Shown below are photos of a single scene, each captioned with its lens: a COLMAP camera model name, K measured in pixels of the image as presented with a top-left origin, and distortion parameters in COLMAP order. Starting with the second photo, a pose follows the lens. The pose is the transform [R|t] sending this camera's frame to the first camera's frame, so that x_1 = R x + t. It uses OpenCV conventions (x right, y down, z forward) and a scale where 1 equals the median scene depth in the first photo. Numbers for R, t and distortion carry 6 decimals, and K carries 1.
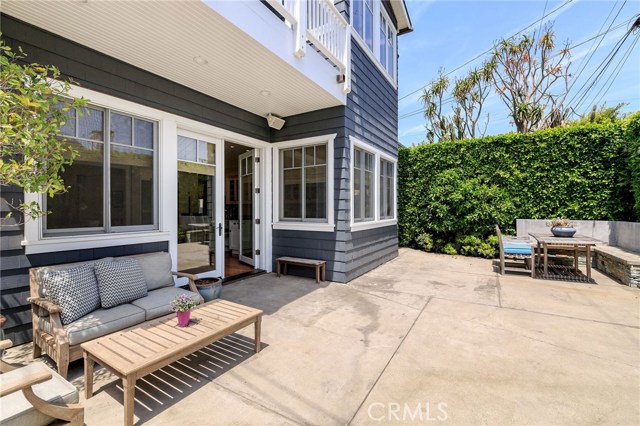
lens RADIAL K [[288.3, 0, 286.7], [0, 288.3, 206.8], [0, 0, 1]] dist [0.000757, -0.000141]
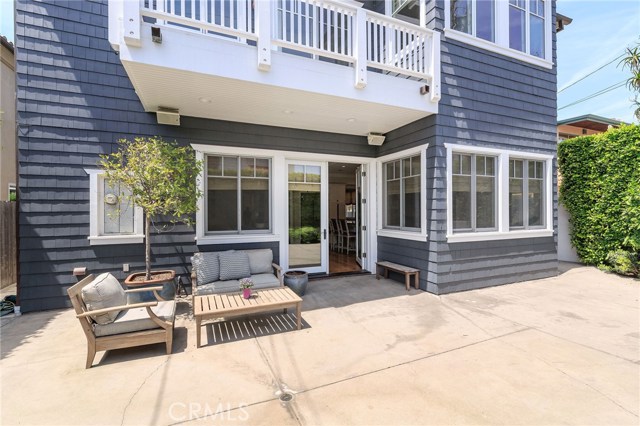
lens RADIAL K [[263.6, 0, 301.2], [0, 263.6, 210.4], [0, 0, 1]] dist [0.000234, 0.000052]
pose [[0.828388, -0.003278, -0.560145, 0.316912], [0.007988, 0.999950, 0.005962, -0.031600], [0.560098, -0.009413, 0.828373, -0.003838]]
